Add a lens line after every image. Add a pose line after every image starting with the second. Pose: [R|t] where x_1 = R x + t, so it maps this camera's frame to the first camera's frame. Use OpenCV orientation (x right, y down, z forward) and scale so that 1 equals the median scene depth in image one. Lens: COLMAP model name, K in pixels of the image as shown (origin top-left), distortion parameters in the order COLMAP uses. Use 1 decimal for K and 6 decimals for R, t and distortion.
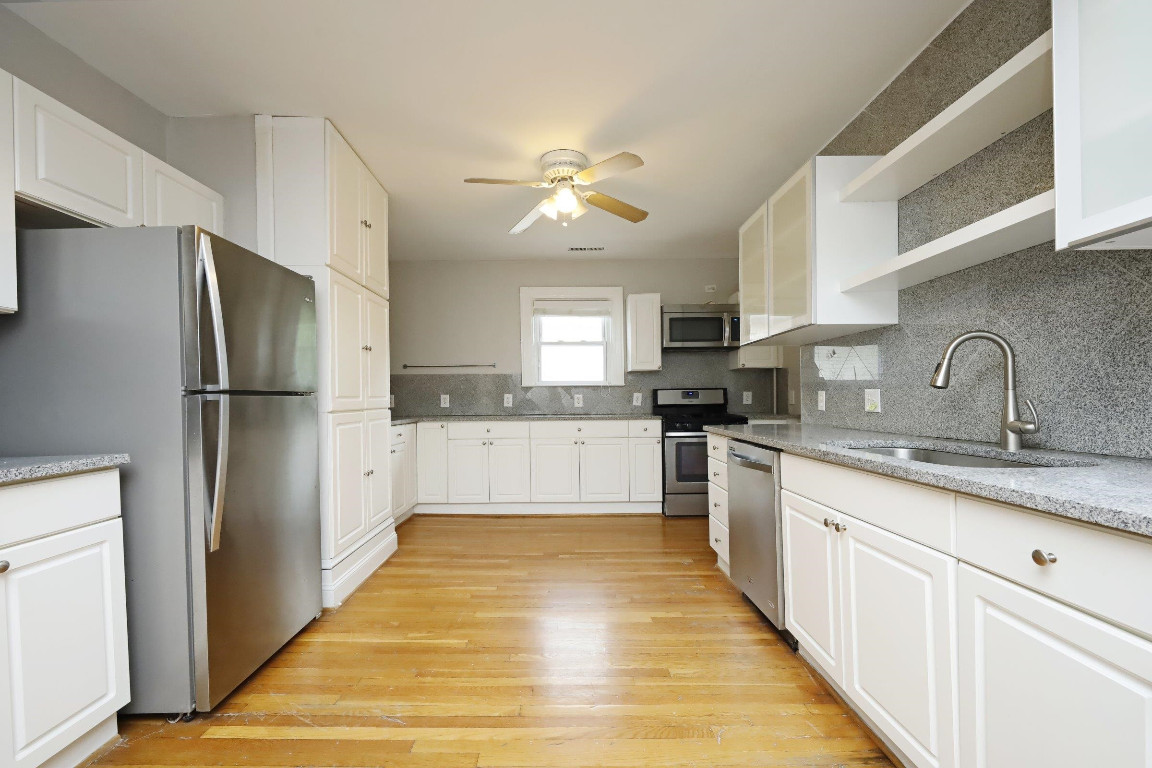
lens RADIAL K [[461.3, 0, 560.3], [0, 461.3, 400.5], [0, 0, 1]] dist [-0.001184, -0.000349]
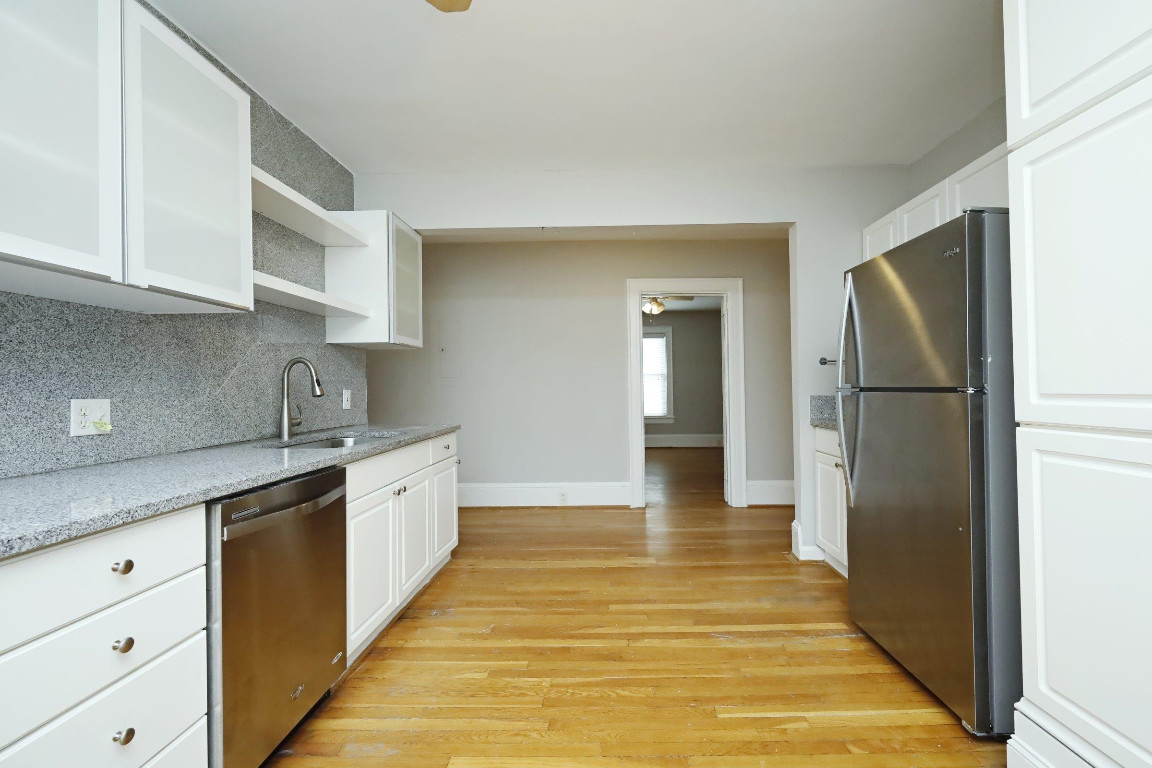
lens RADIAL K [[493.5, 0, 602.0], [0, 493.5, 384.1], [0, 0, 1]] dist [0.014172, 0.000202]
pose [[-0.999745, 0.021586, -0.006564, -0.006777], [0.021613, 0.999758, -0.004124, -0.012567], [0.006474, -0.004265, -0.999970, 0.809098]]
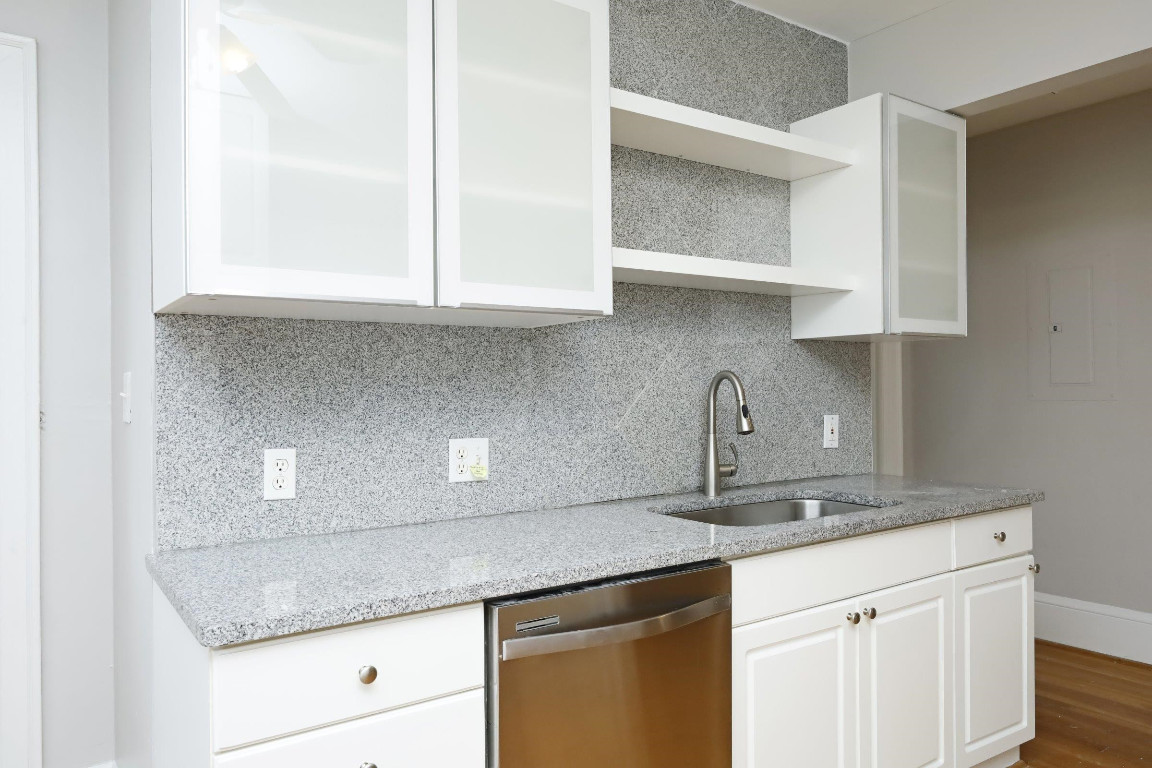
lens RADIAL K [[834.5, 0, 573.9], [0, 834.5, 389.2], [0, 0, 1]] dist [0.006111, -0.003014]
pose [[-0.596894, 0.018393, 0.802109, -0.075743], [0.020615, 0.999759, -0.007585, -0.033595], [-0.802055, 0.012008, -0.597129, 0.706111]]
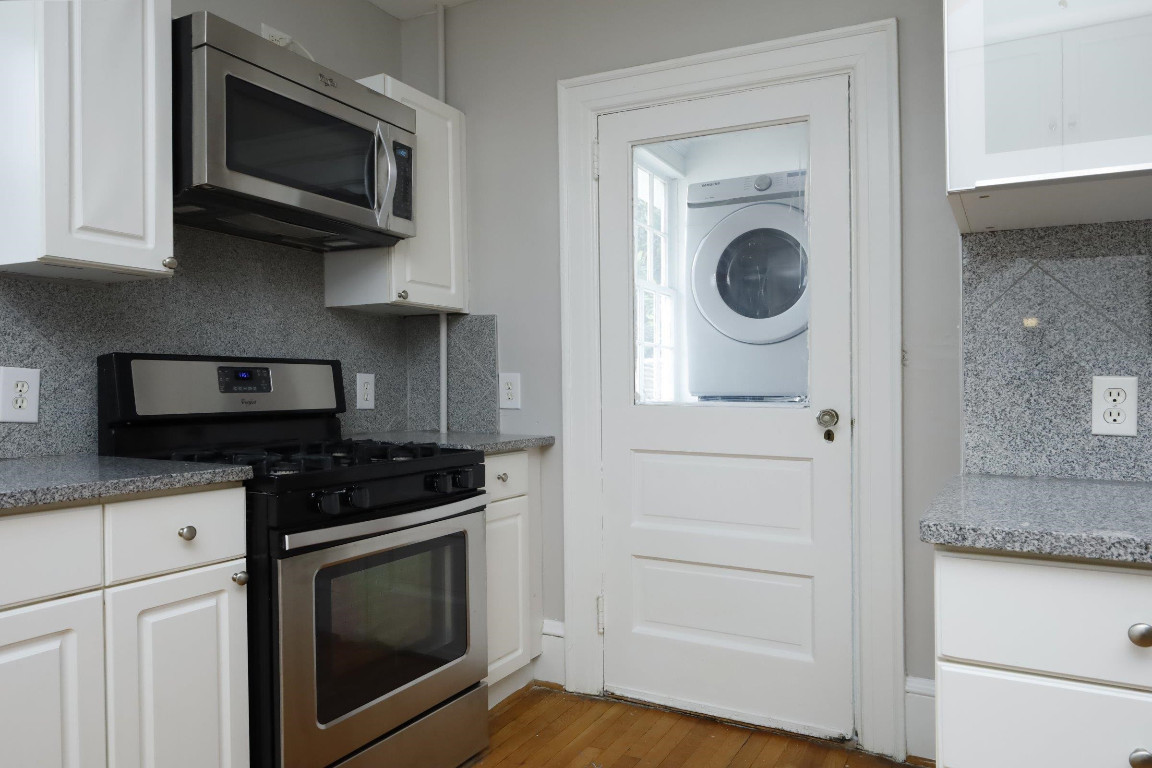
lens RADIAL K [[770.6, 0, 572.6], [0, 770.6, 390.8], [0, 0, 1]] dist [0.005400, 0.001552]
pose [[0.452643, 0.007490, 0.891660, -0.051847], [-0.000116, 0.999965, -0.008341, -0.001563], [-0.891692, 0.003672, 0.452628, 0.633482]]
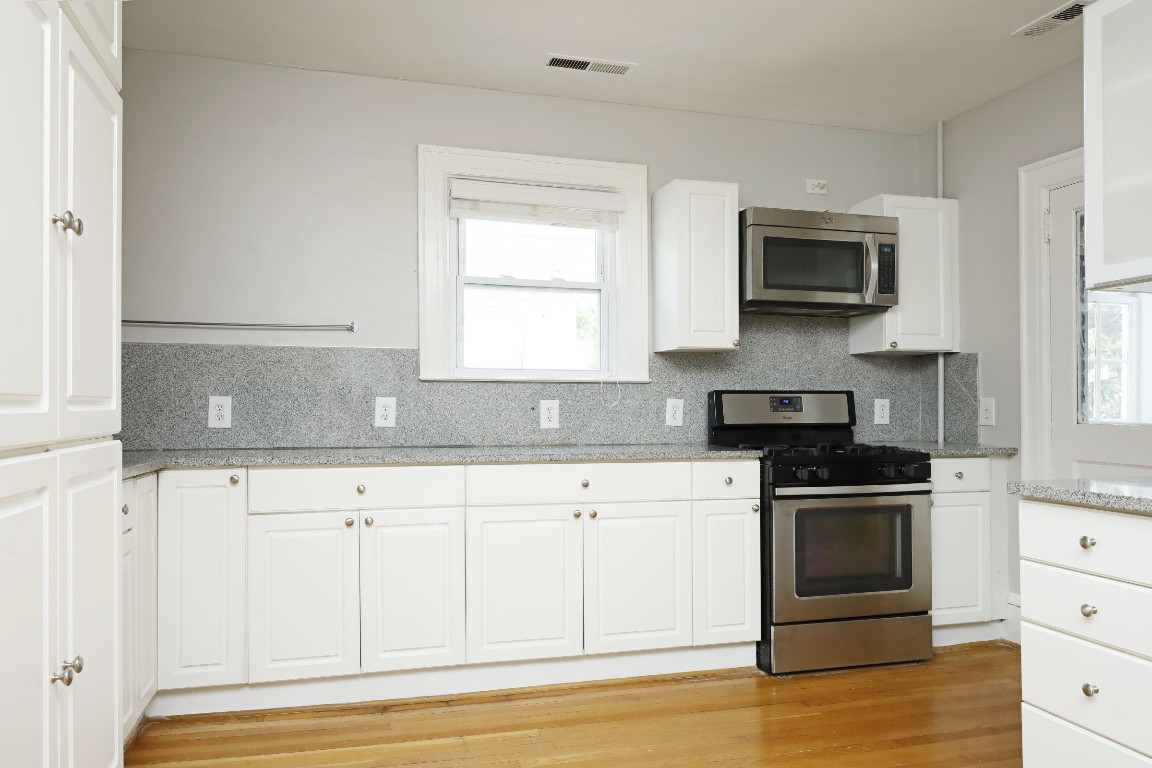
lens RADIAL K [[804.9, 0, 578.3], [0, 804.9, 406.1], [0, 0, 1]] dist [-0.000918, -0.000355]
pose [[0.961169, 0.011761, 0.275709, -0.157062], [-0.009748, 0.999915, -0.008669, -0.001213], [-0.275788, 0.005645, 0.961202, 0.276021]]
